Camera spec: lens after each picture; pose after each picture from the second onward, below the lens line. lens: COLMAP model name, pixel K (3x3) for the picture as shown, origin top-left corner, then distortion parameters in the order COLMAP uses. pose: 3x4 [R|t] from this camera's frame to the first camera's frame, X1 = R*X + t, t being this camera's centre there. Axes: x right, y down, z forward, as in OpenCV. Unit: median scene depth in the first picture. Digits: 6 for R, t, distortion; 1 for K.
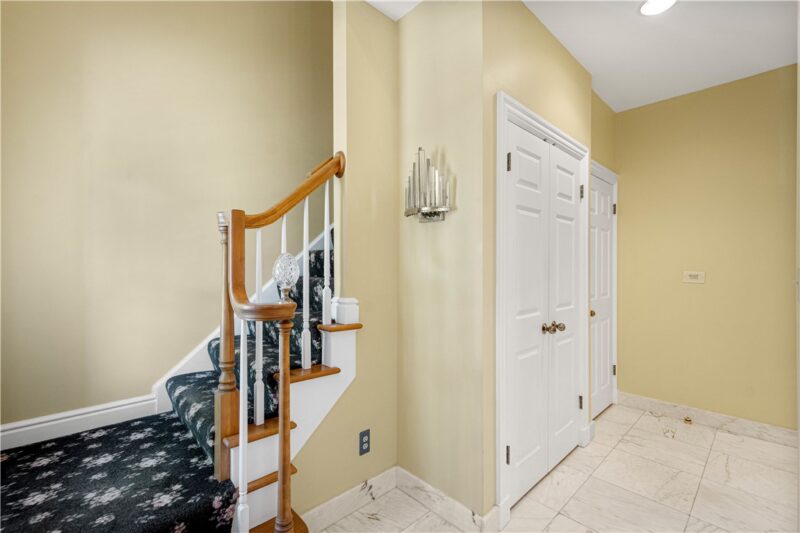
lens RADIAL K [[350.2, 0, 400.3], [0, 350.2, 272.4], [0, 0, 1]] dist [0.010624, -0.000454]
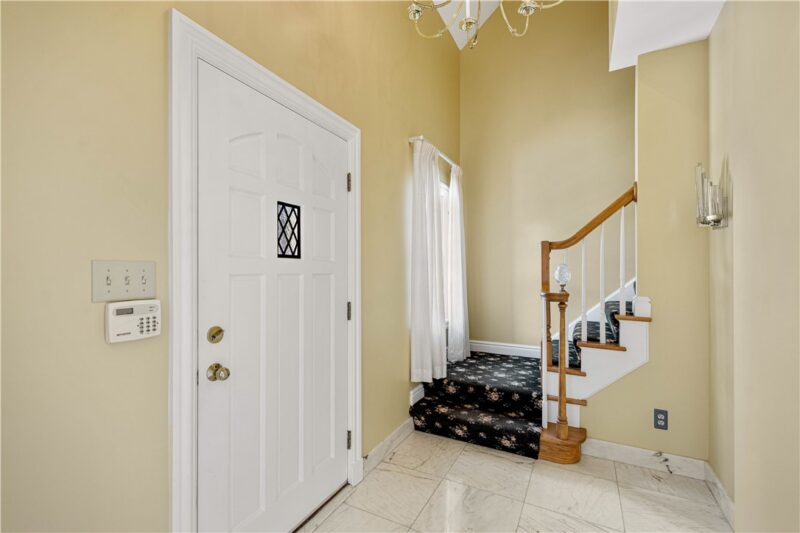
lens RADIAL K [[350.2, 0, 400.3], [0, 350.2, 272.4], [0, 0, 1]] dist [0.010624, -0.000454]
pose [[0.325681, 0.000067, -0.945480, 0.782824], [-0.009108, 0.999954, -0.003067, -0.001330], [0.945436, 0.009611, 0.325667, -0.238902]]
